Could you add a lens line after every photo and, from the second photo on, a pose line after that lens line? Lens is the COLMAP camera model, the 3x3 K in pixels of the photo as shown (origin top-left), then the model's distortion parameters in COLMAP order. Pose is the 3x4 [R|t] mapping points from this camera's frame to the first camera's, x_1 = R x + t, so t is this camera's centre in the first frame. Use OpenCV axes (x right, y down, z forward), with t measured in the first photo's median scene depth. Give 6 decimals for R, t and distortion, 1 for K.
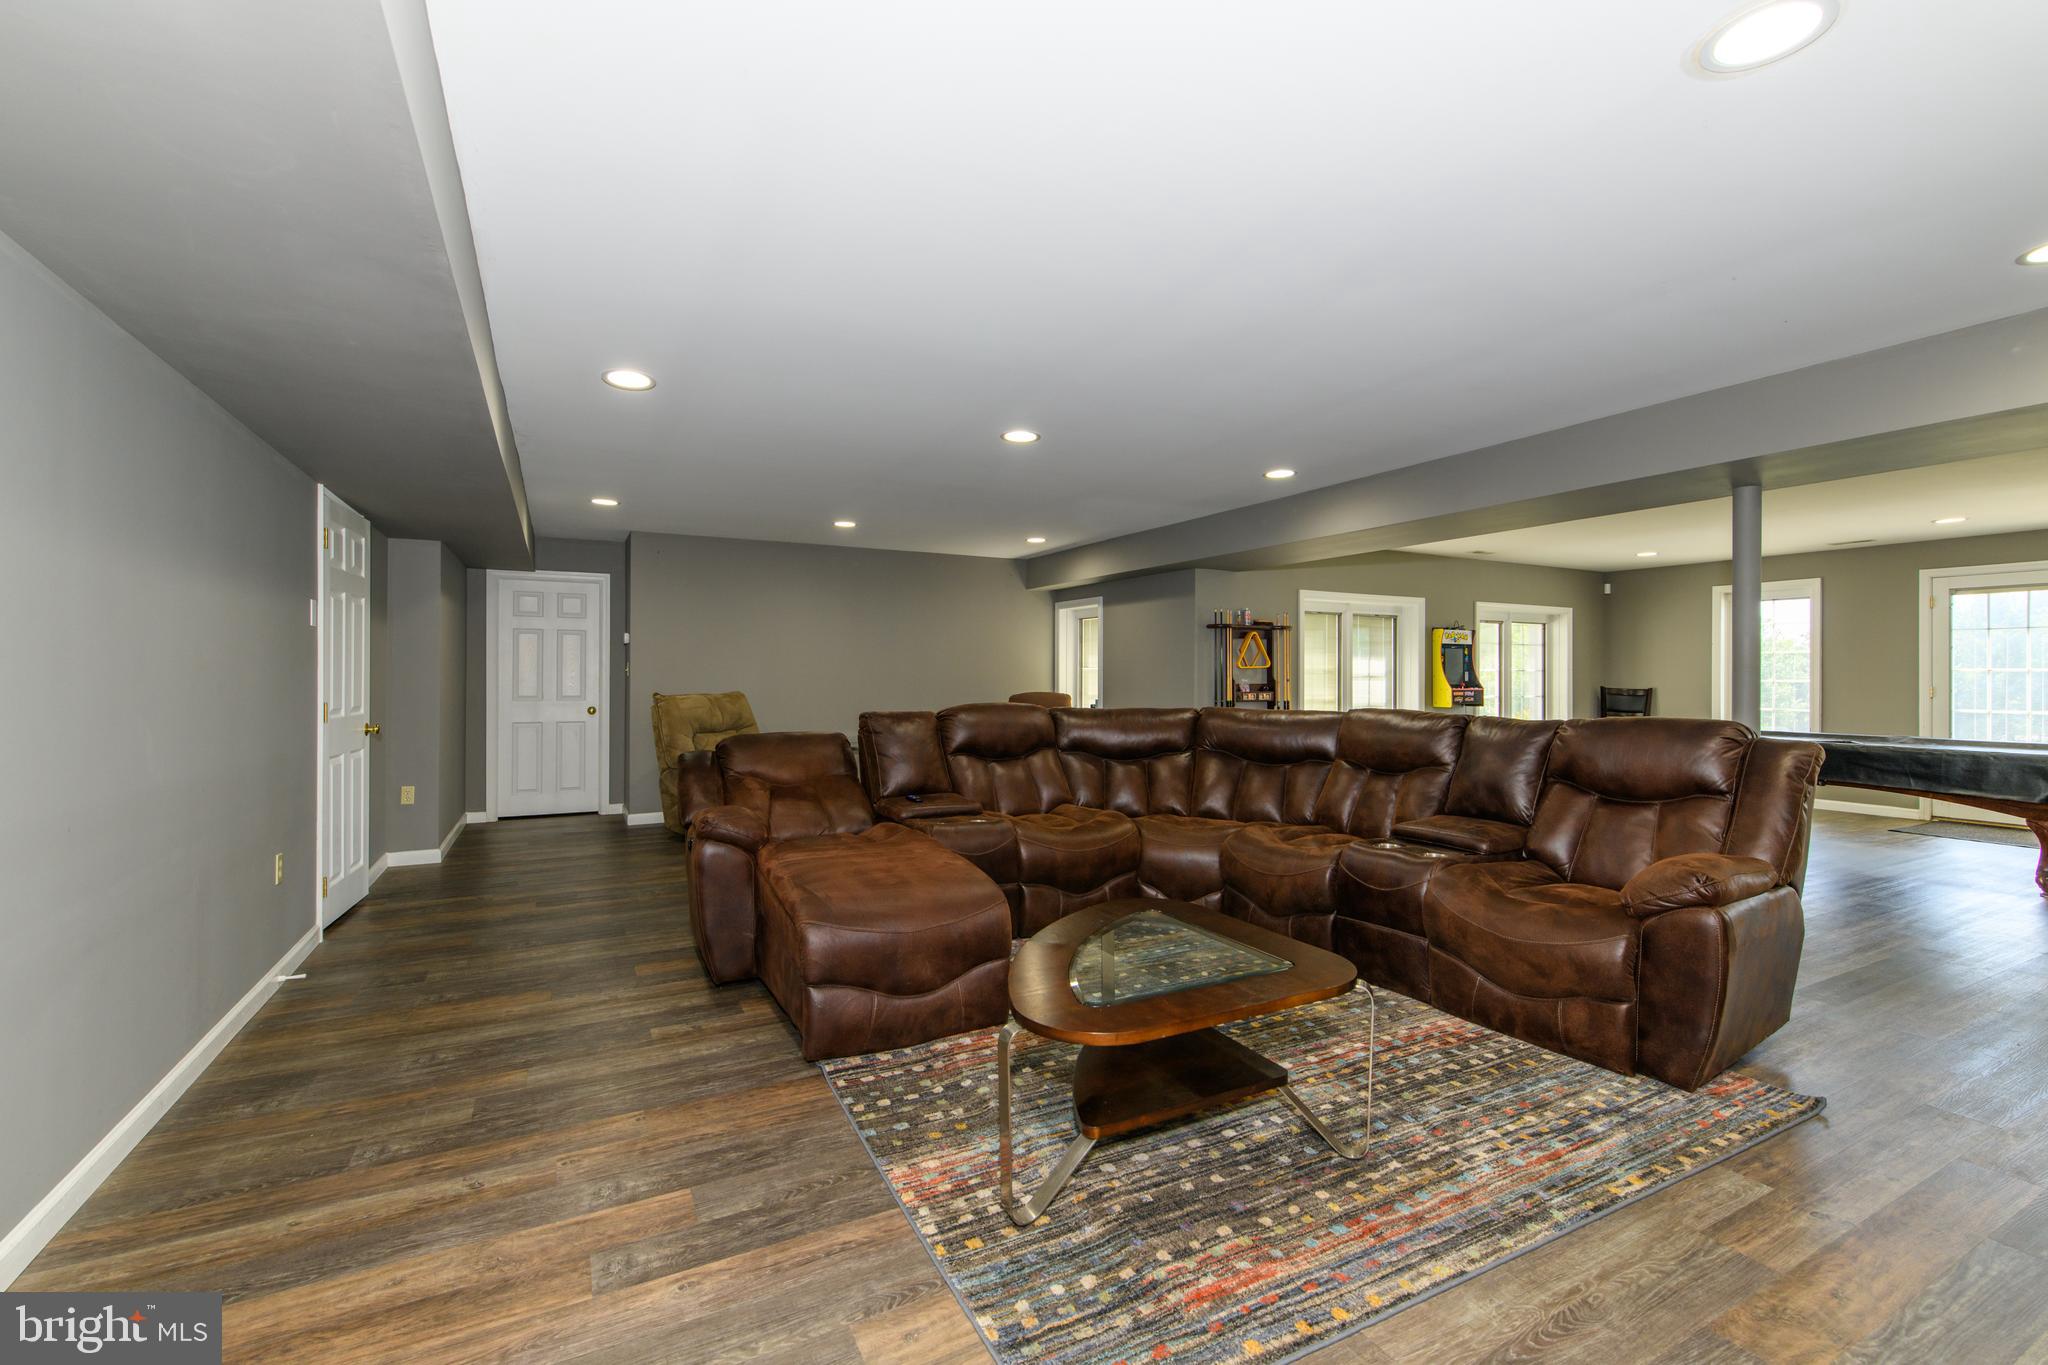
lens RADIAL K [[880.9, 0, 1026.6], [0, 880.9, 680.7], [0, 0, 1]] dist [0.004435, -0.000931]
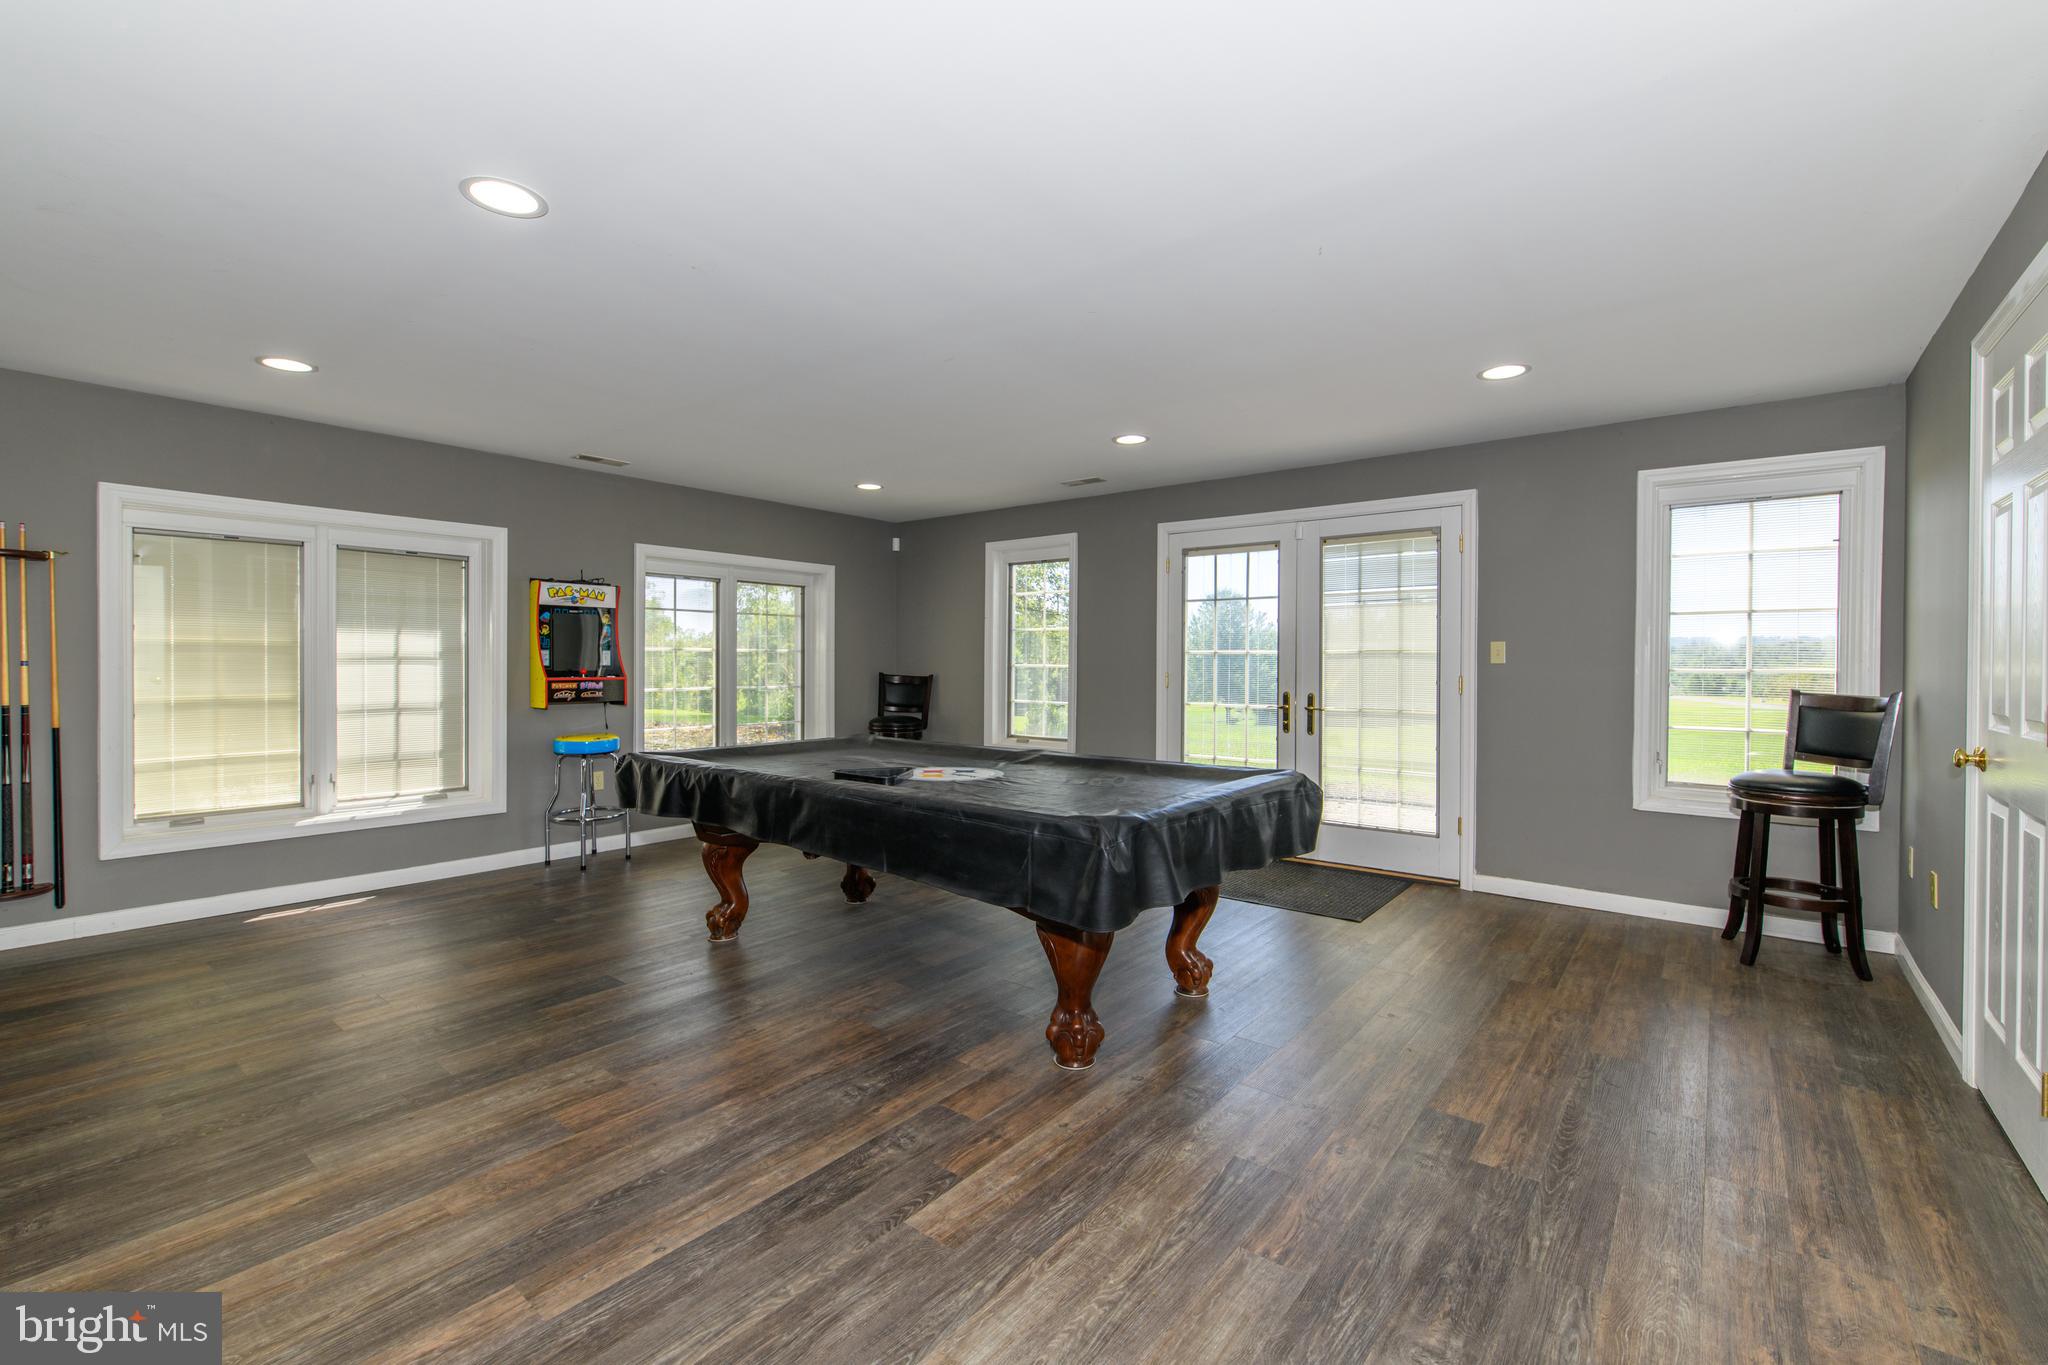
lens RADIAL K [[880.9, 0, 1023.6], [0, 880.9, 675.2], [0, 0, 1]] dist [0.004435, -0.000931]
pose [[0.921425, -0.004077, 0.388534, 1.424435], [-0.000667, 0.999927, 0.012074, -0.000766], [-0.388555, -0.011385, 0.921355, 0.775271]]
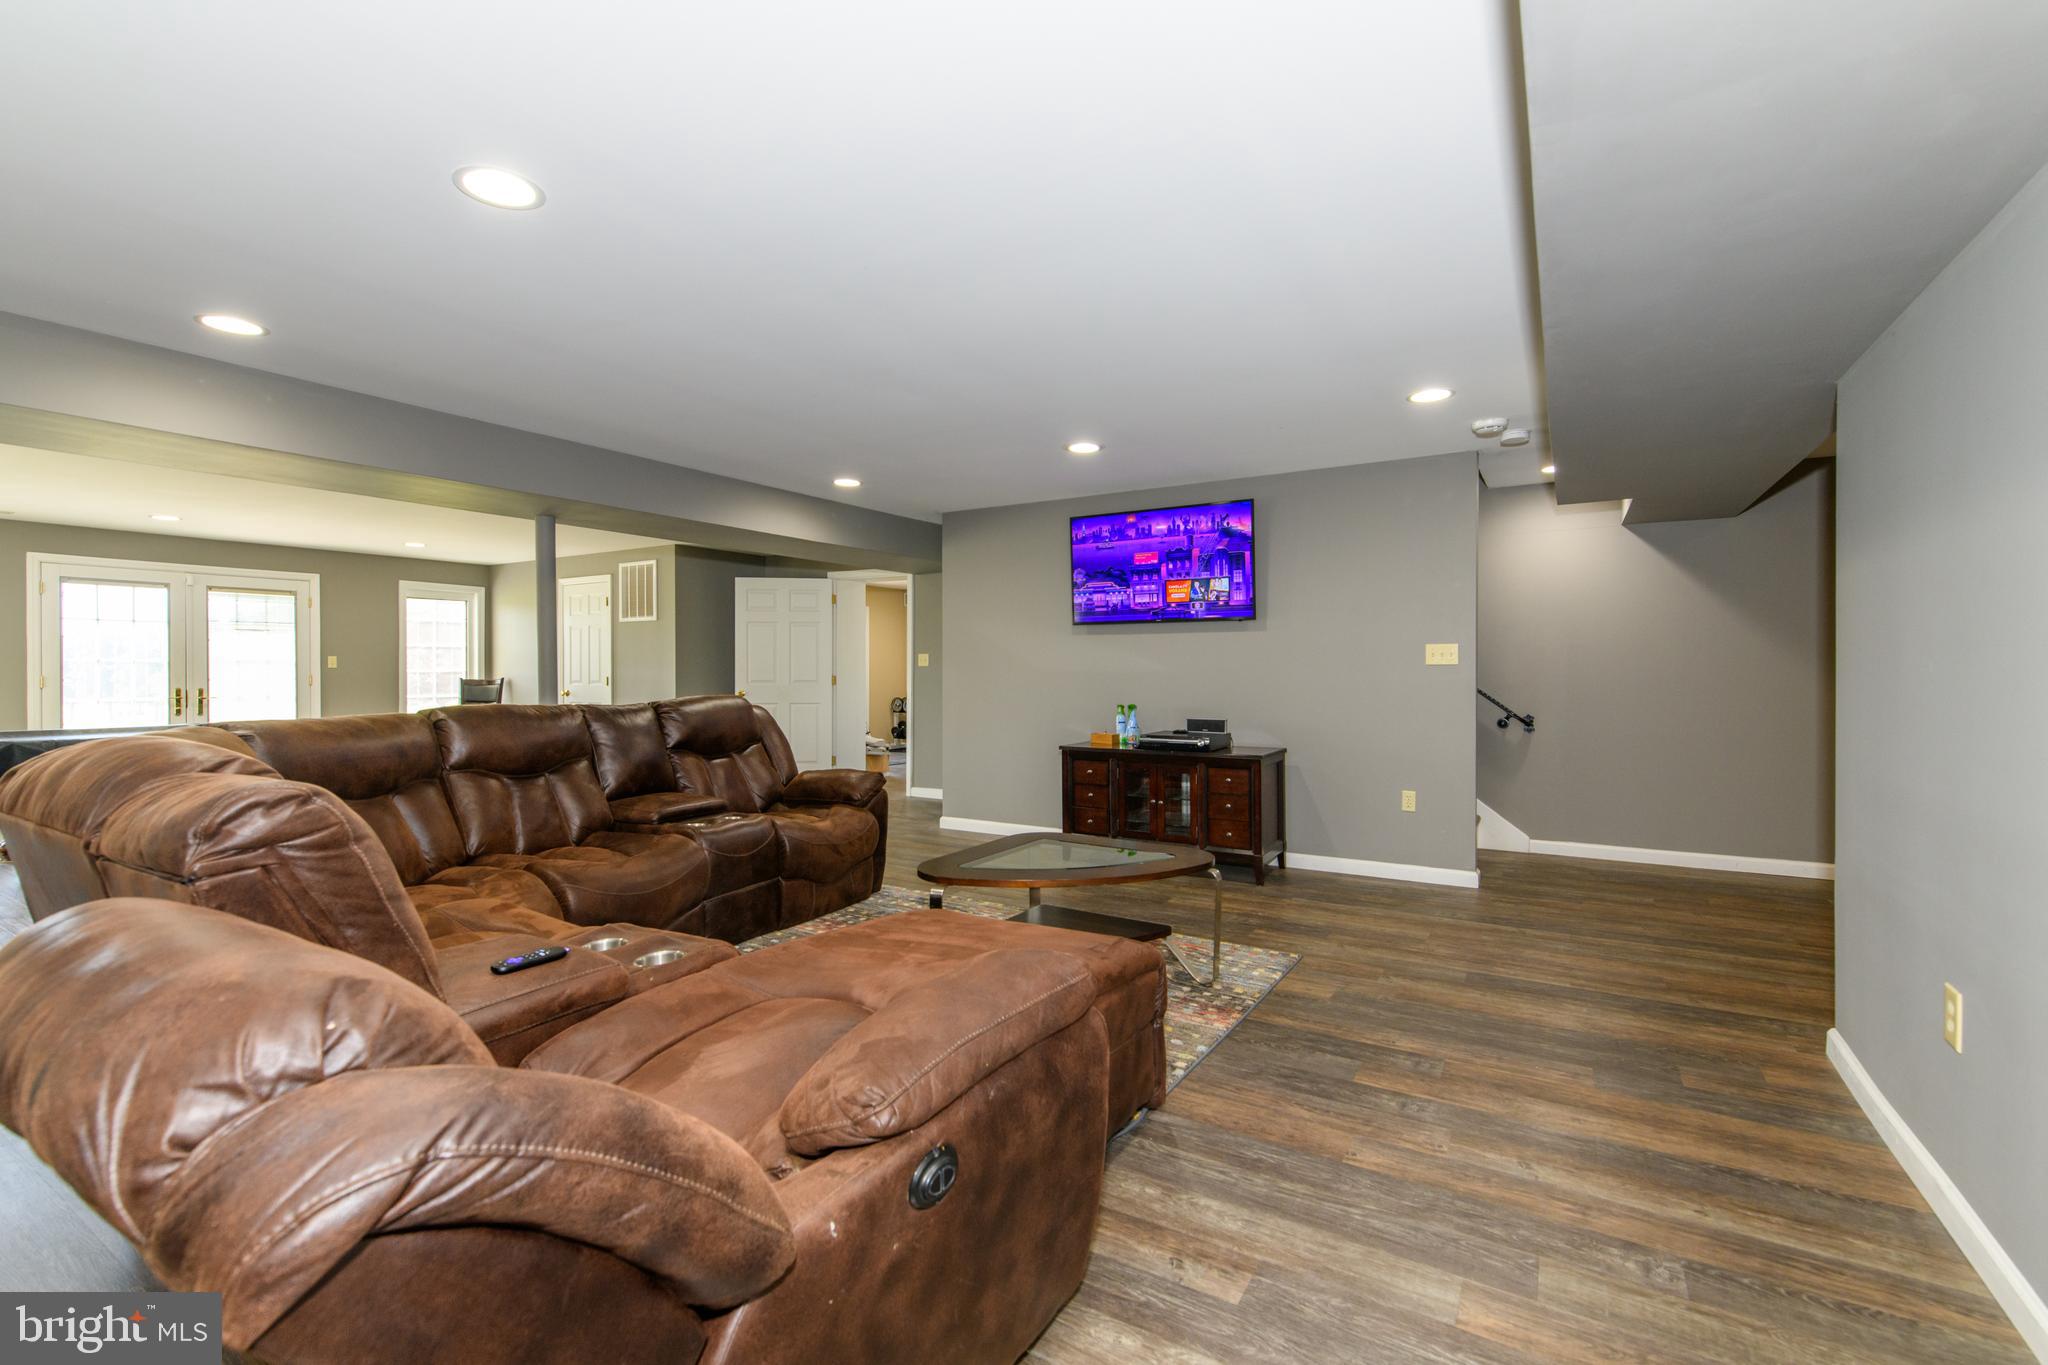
lens RADIAL K [[880.9, 0, 1027.8], [0, 880.9, 674.8], [0, 0, 1]] dist [0.004435, -0.000931]
pose [[-0.512795, -0.007081, 0.858482, -0.816825], [0.000347, 0.999964, 0.008455, -0.004994], [-0.858511, 0.004634, -0.512775, 1.369389]]
